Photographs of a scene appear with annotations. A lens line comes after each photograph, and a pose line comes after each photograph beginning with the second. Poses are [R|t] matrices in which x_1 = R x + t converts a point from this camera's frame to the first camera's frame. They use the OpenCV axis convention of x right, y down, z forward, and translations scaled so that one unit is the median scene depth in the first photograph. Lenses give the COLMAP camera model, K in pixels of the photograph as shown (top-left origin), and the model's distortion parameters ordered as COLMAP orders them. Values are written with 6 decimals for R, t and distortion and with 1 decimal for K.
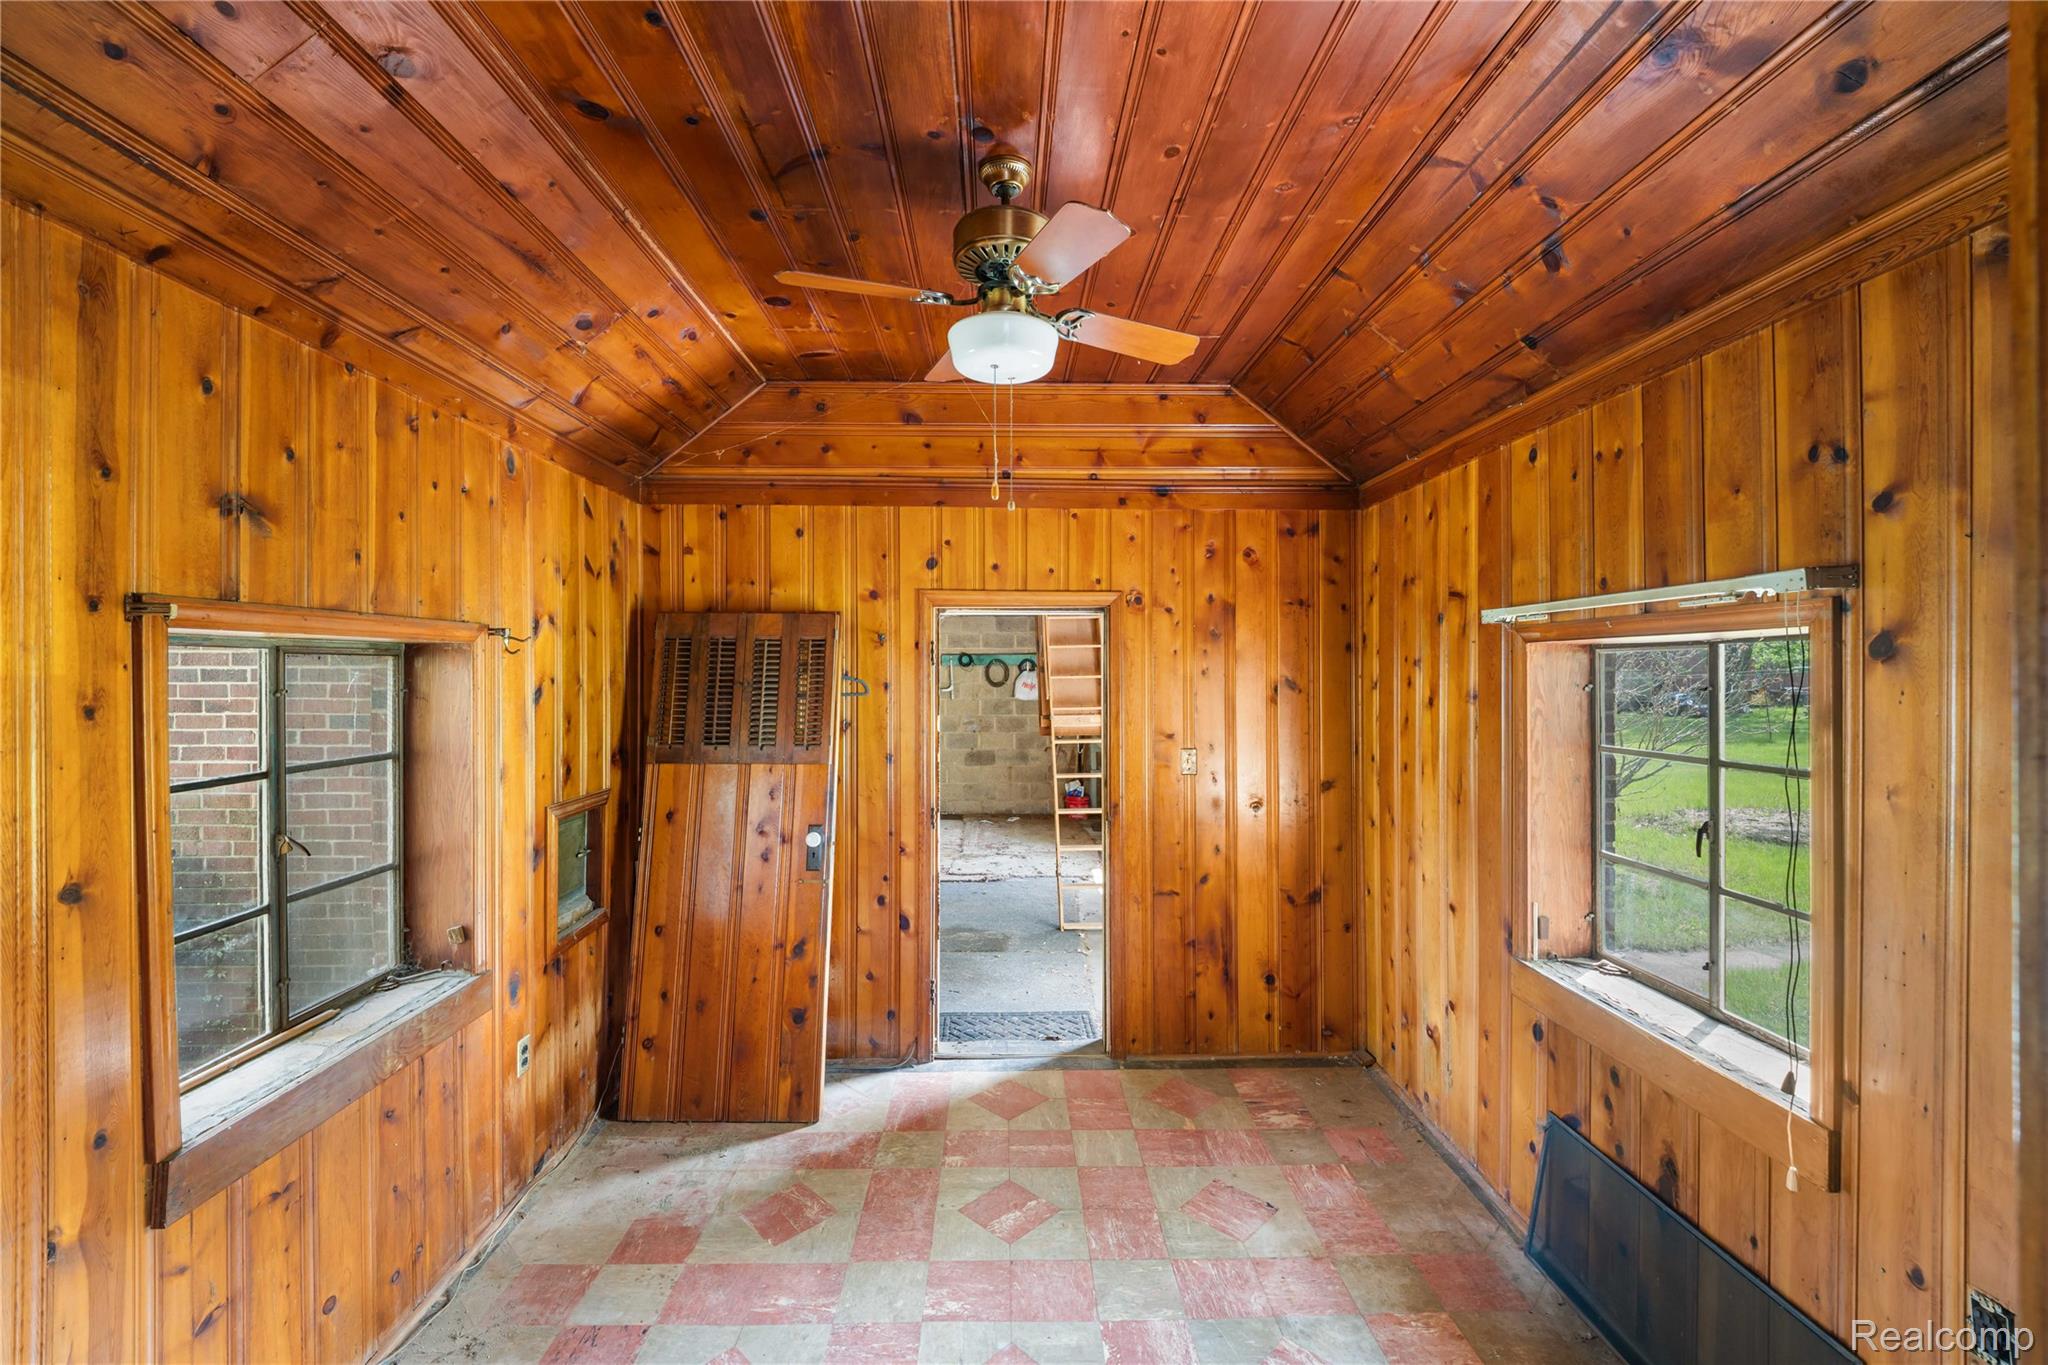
lens RADIAL K [[852.5, 0, 1021.6], [0, 852.5, 677.5], [0, 0, 1]] dist [0.001922, 0.000041]
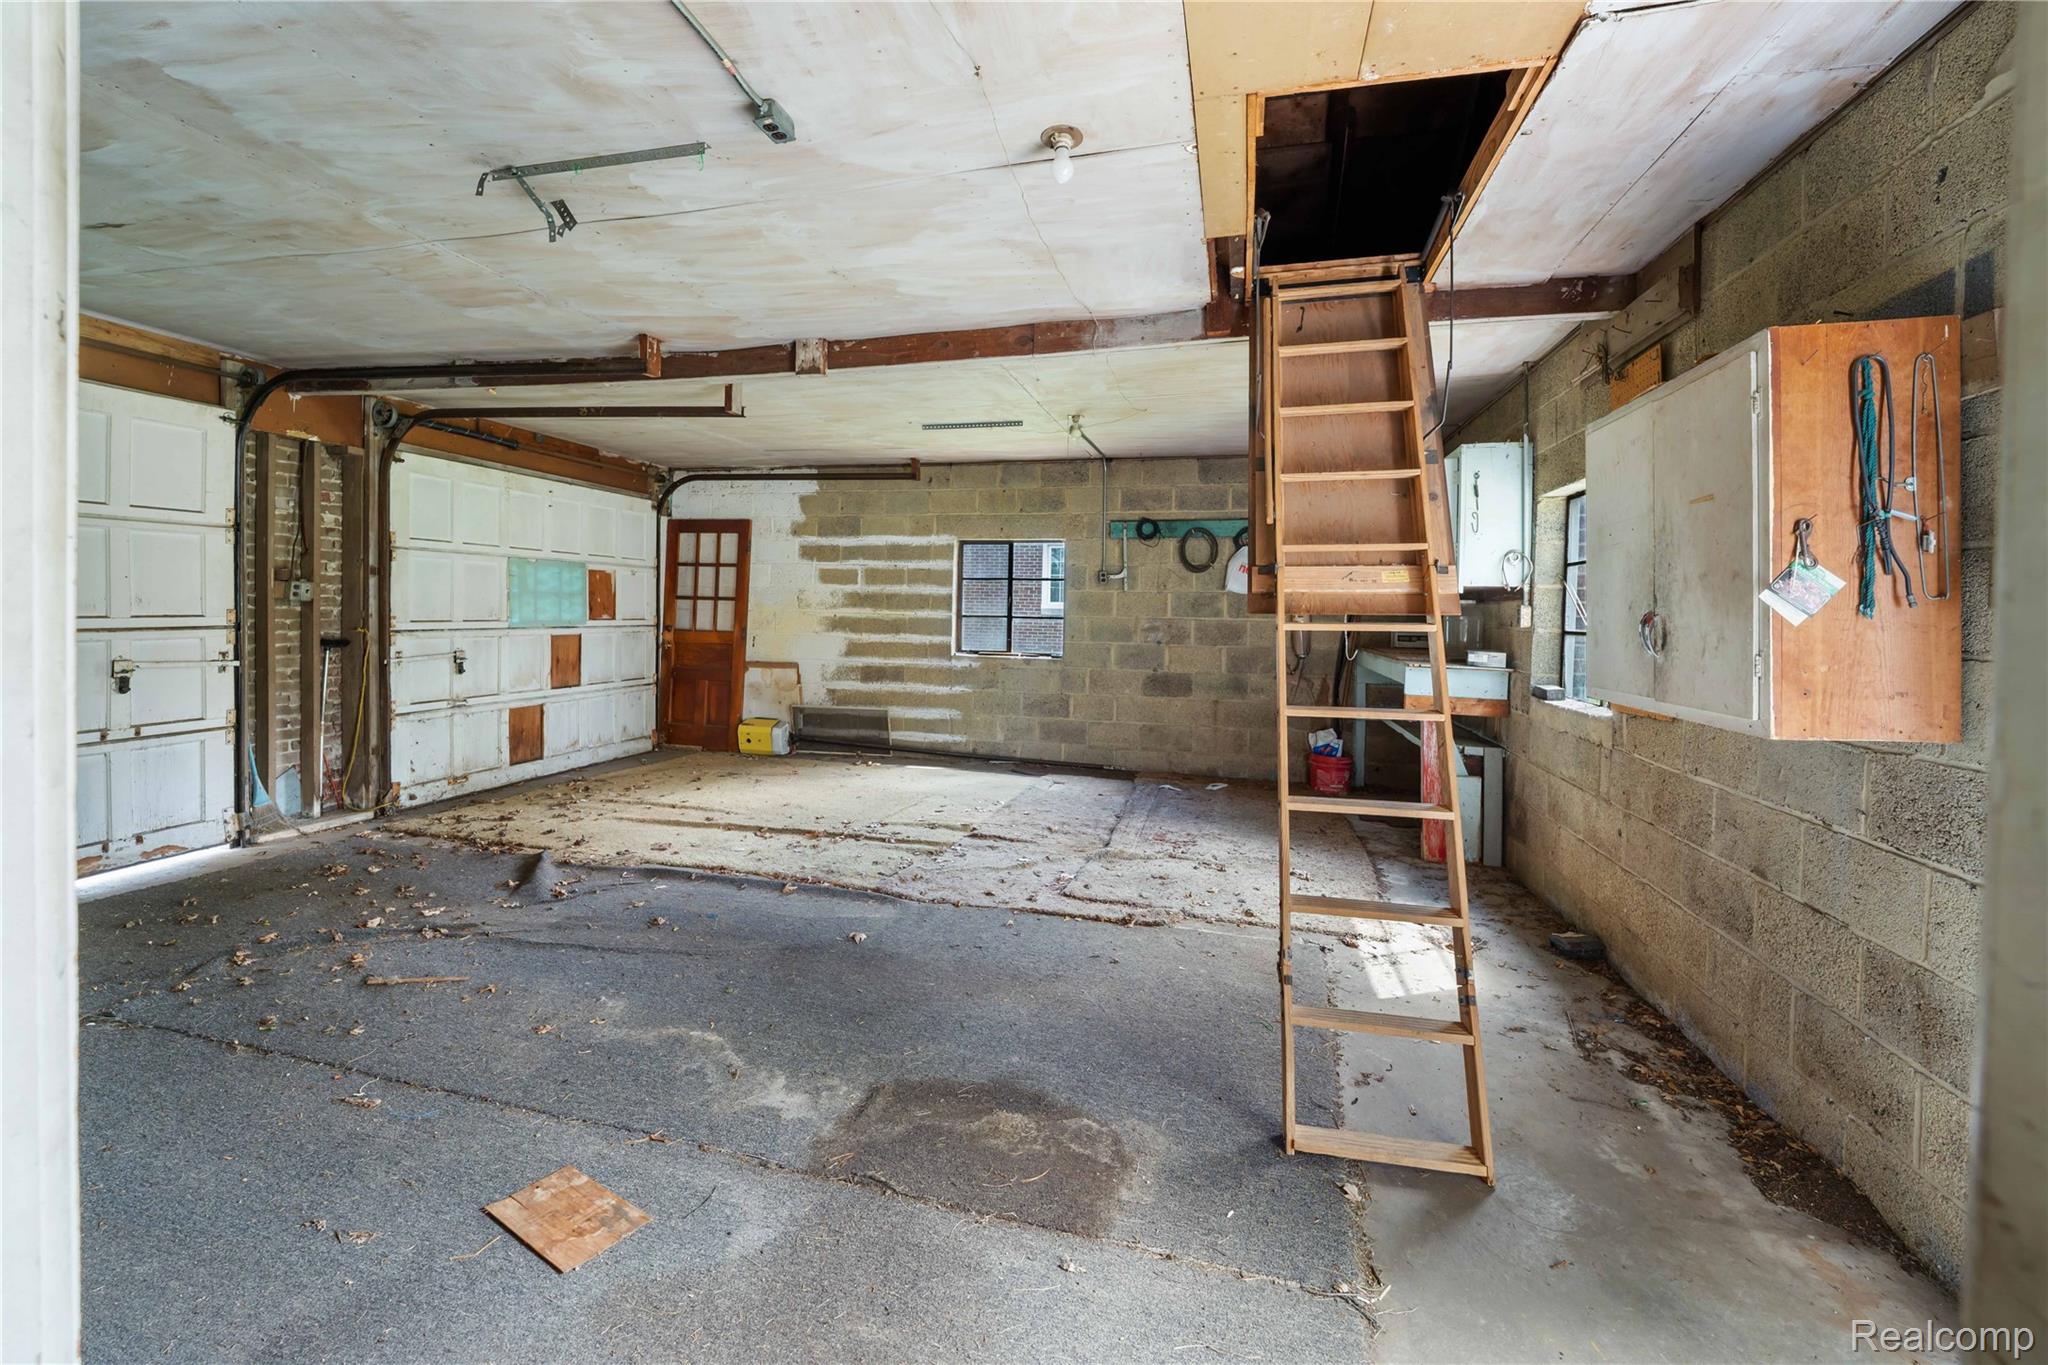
lens RADIAL K [[852.5, 0, 1007.4], [0, 852.5, 623.7], [0, 0, 1]] dist [0.001922, 0.000041]
pose [[0.957651, 0.024024, -0.286926, 0.018198], [-0.022098, 0.999706, 0.009950, 0.045719], [0.287081, -0.003188, 0.957901, 0.360157]]
